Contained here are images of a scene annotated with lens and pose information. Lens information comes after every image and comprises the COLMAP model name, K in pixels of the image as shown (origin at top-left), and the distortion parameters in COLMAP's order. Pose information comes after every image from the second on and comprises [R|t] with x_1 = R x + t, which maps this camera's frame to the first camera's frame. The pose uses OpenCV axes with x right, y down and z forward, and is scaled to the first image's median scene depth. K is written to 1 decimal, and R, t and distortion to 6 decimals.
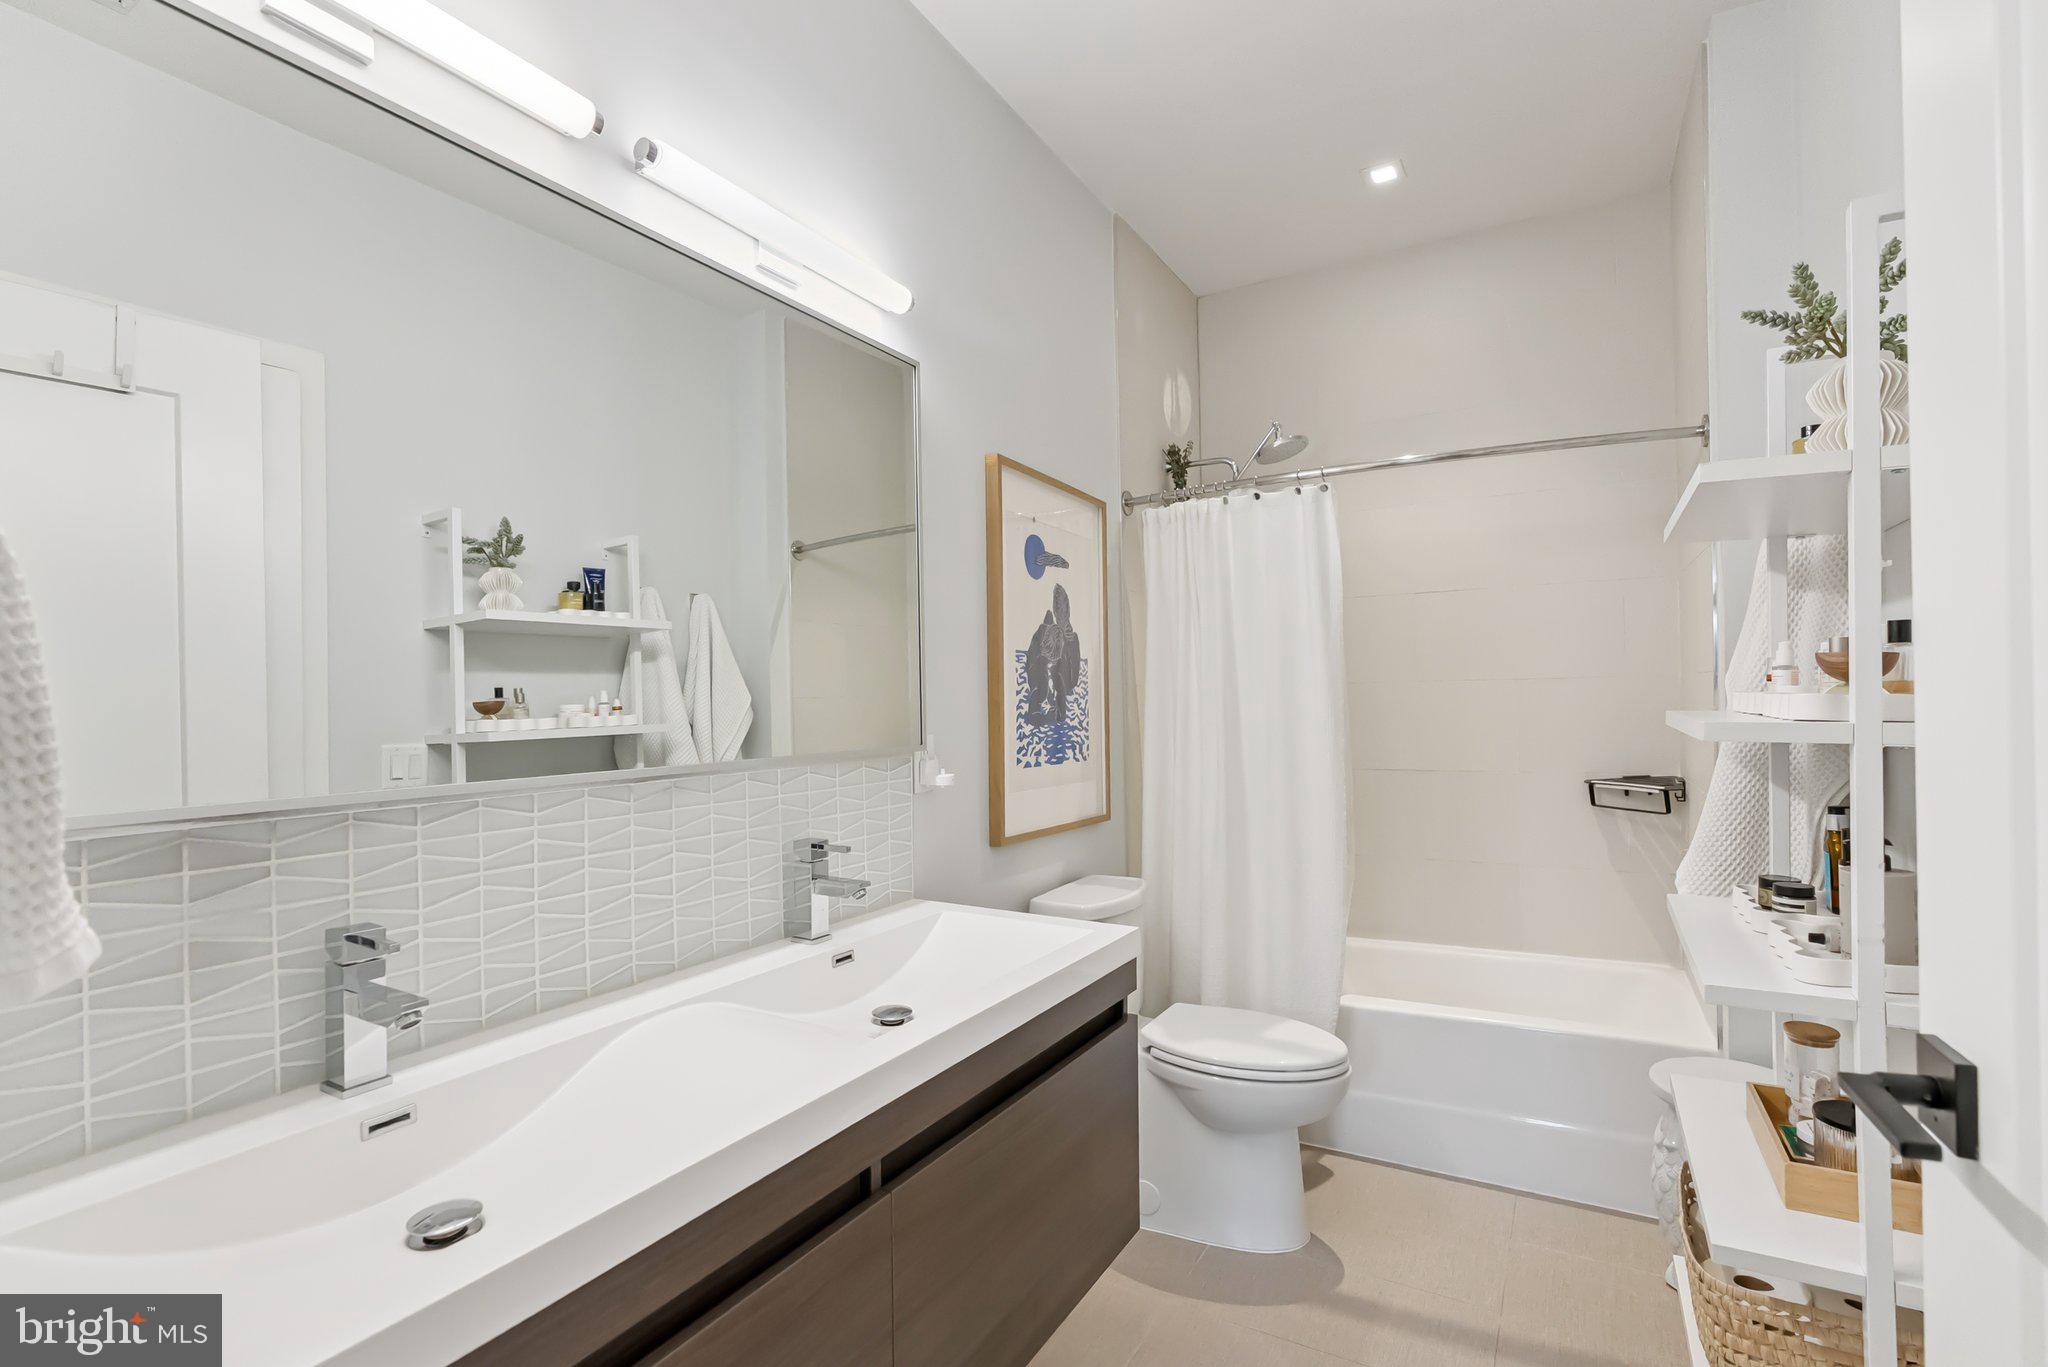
lens RADIAL K [[962.7, 0, 1023.1], [0, 962.7, 713.2], [0, 0, 1]] dist [0.001068, -0.000084]
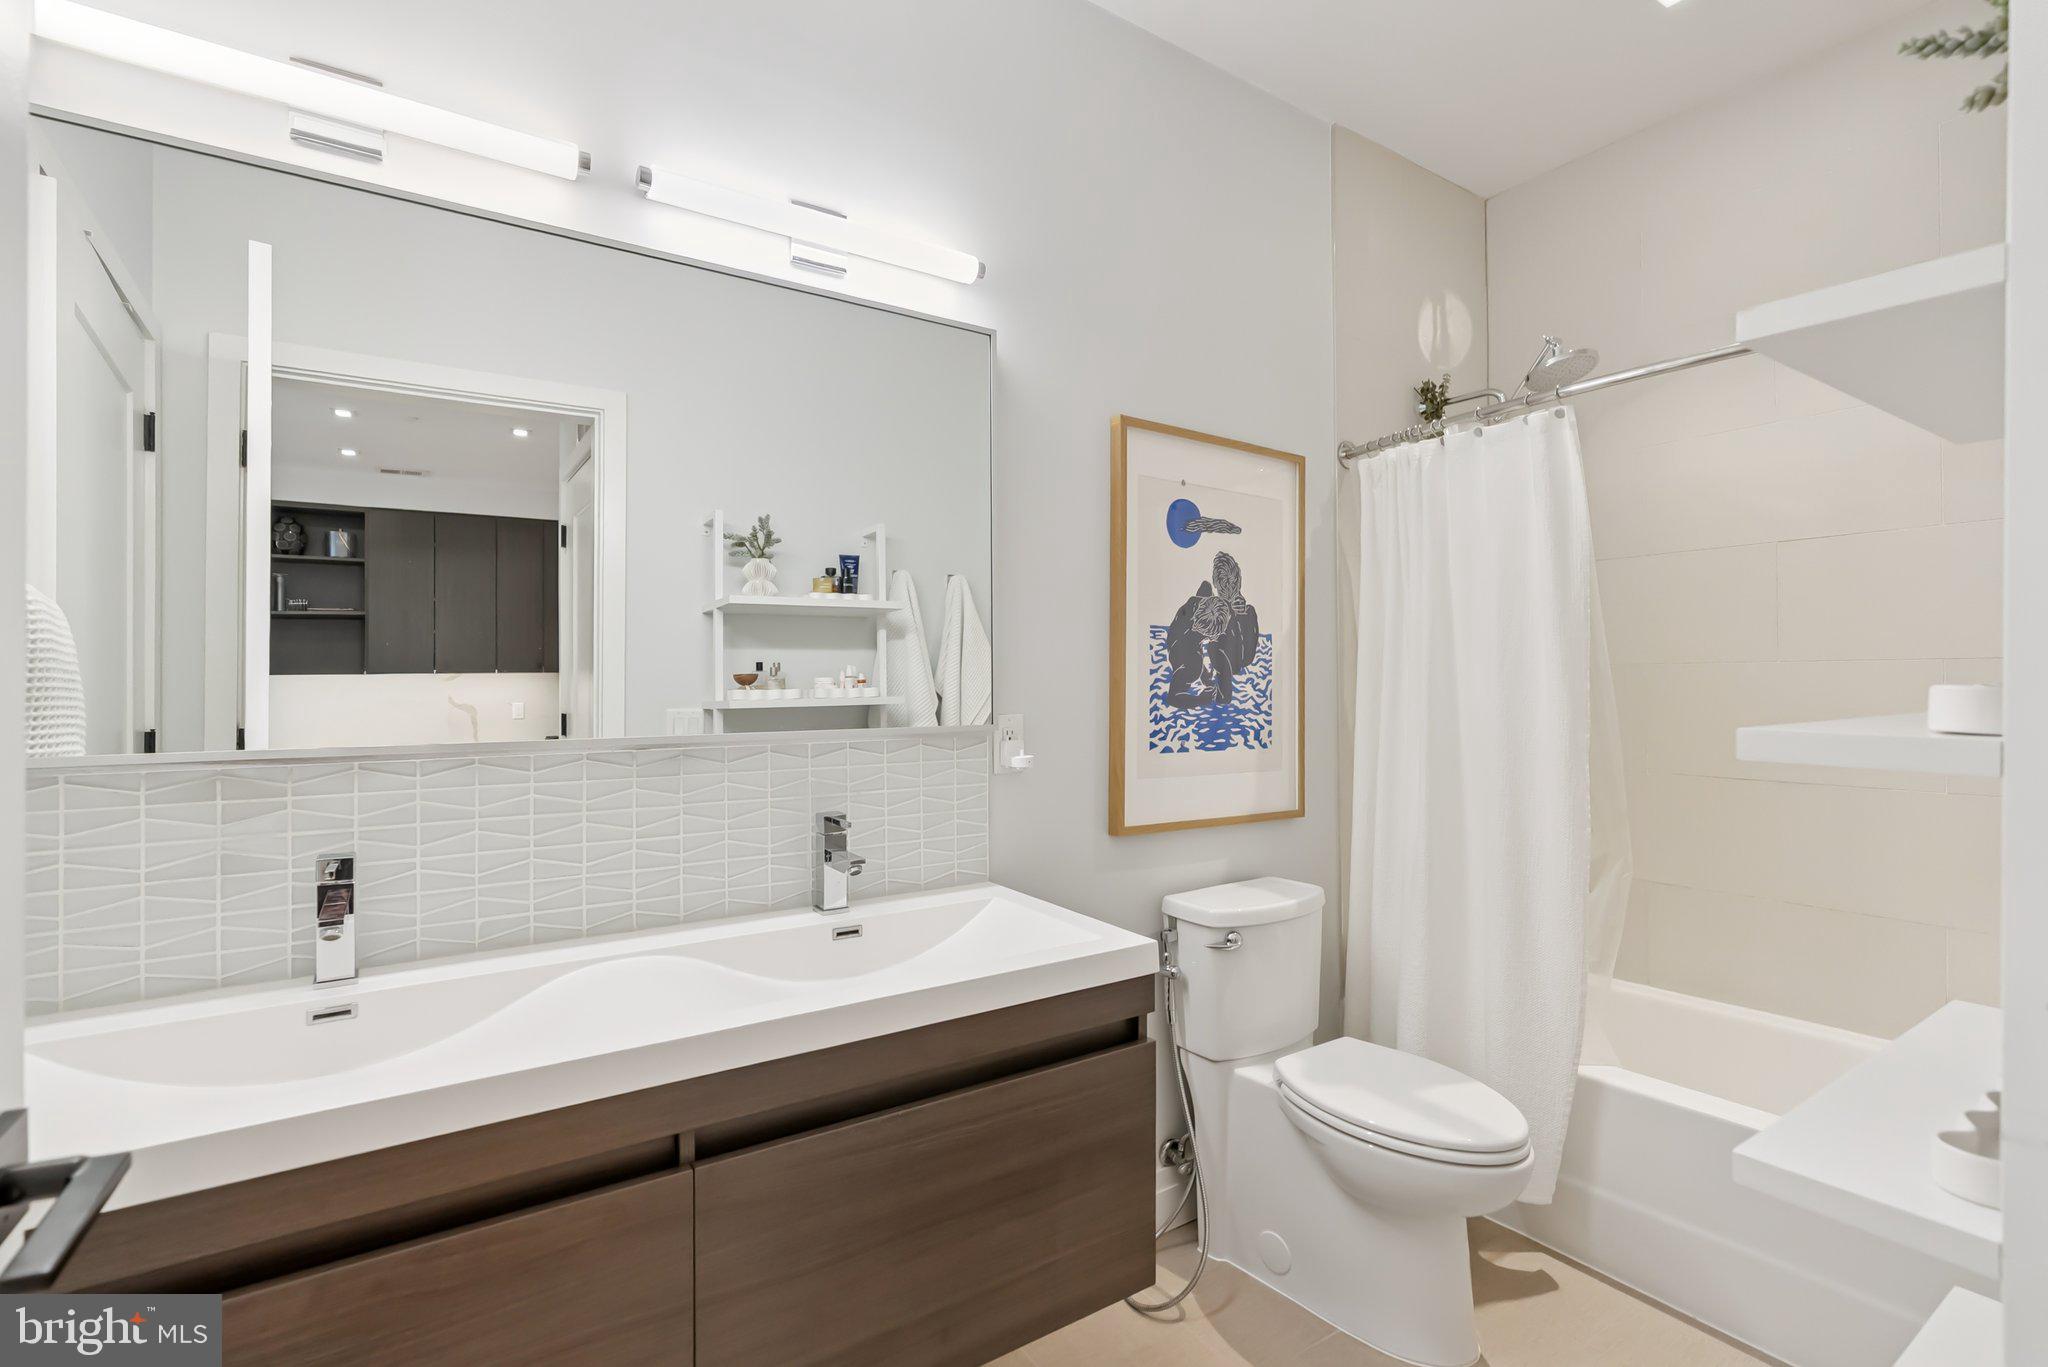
lens RADIAL K [[953.4, 0, 1017.9], [0, 953.4, 696.4], [0, 0, 1]] dist [-0.004659, 0.000117]
pose [[0.900502, 0.022198, -0.434284, 0.253282], [-0.018443, 0.999747, 0.012859, -0.006170], [0.434460, -0.003570, 0.900684, 0.109448]]
